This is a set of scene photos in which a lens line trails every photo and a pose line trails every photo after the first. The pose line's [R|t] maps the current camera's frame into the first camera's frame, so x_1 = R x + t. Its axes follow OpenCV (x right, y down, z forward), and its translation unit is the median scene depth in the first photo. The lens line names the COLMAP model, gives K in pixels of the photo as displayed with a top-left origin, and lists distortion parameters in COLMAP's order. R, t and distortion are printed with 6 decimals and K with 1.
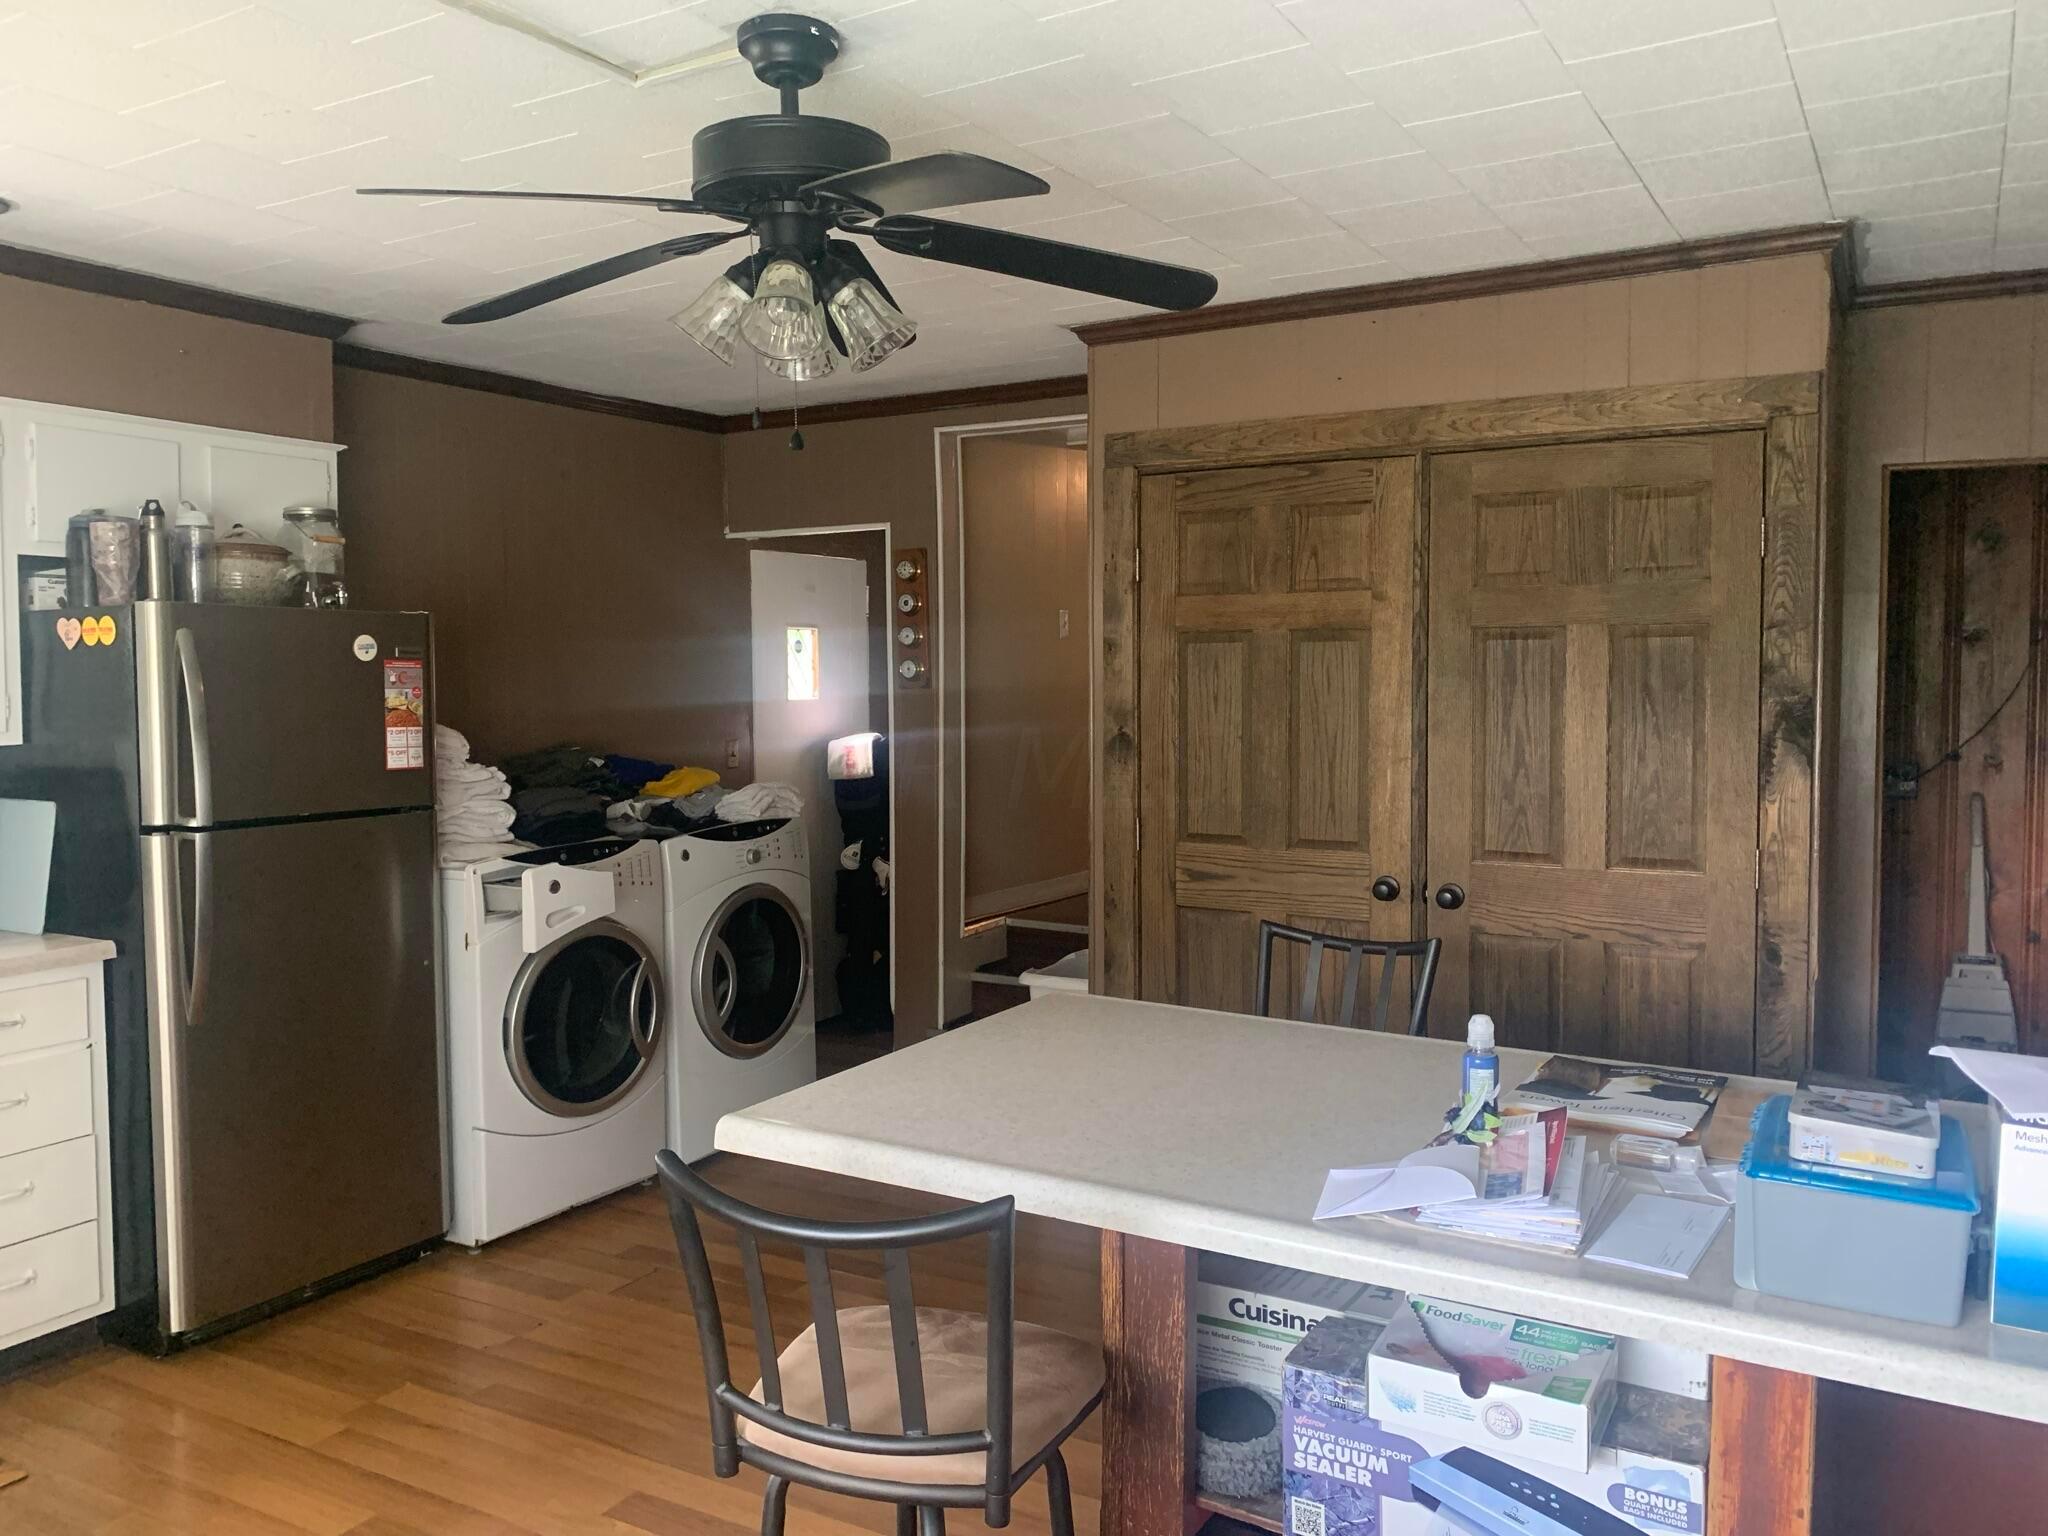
lens RADIAL K [[1591.4, 0, 1021.6], [0, 1591.4, 782.9], [0, 0, 1]] dist [0.027784, -0.012601]
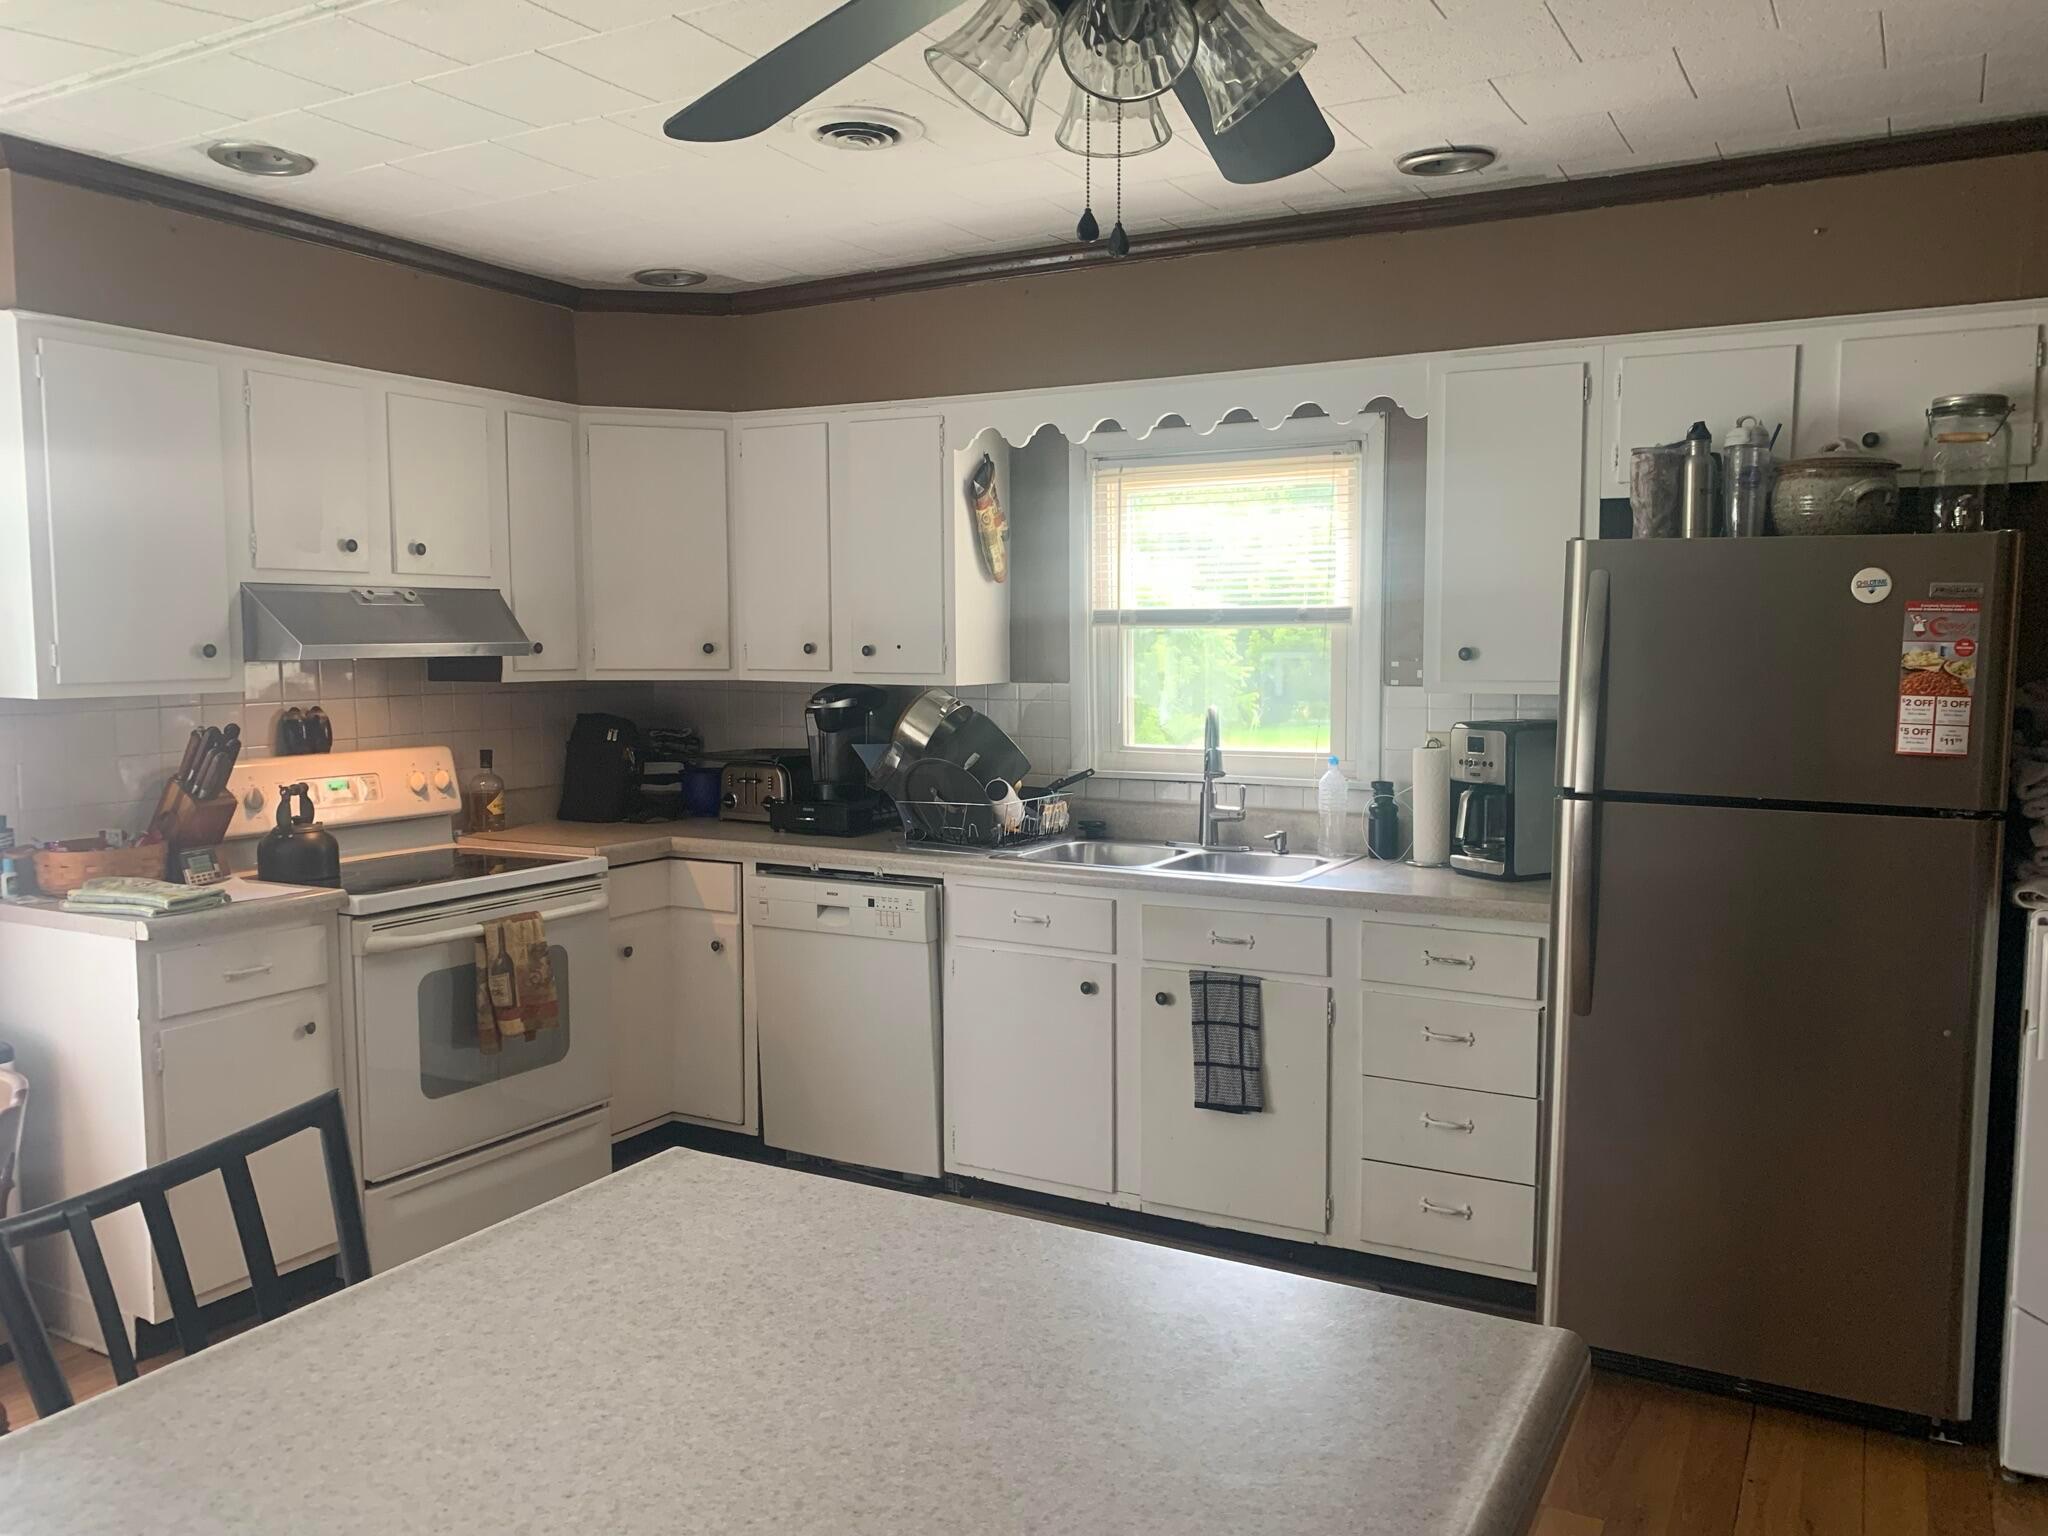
lens RADIAL K [[1591.4, 0, 1021.6], [0, 1591.4, 782.9], [0, 0, 1]] dist [0.027784, -0.012601]
pose [[0.054765, 0.097078, -0.993769, 0.304403], [-0.070178, 0.993175, 0.093153, -0.035012], [0.996030, 0.064639, 0.061204, 0.562957]]
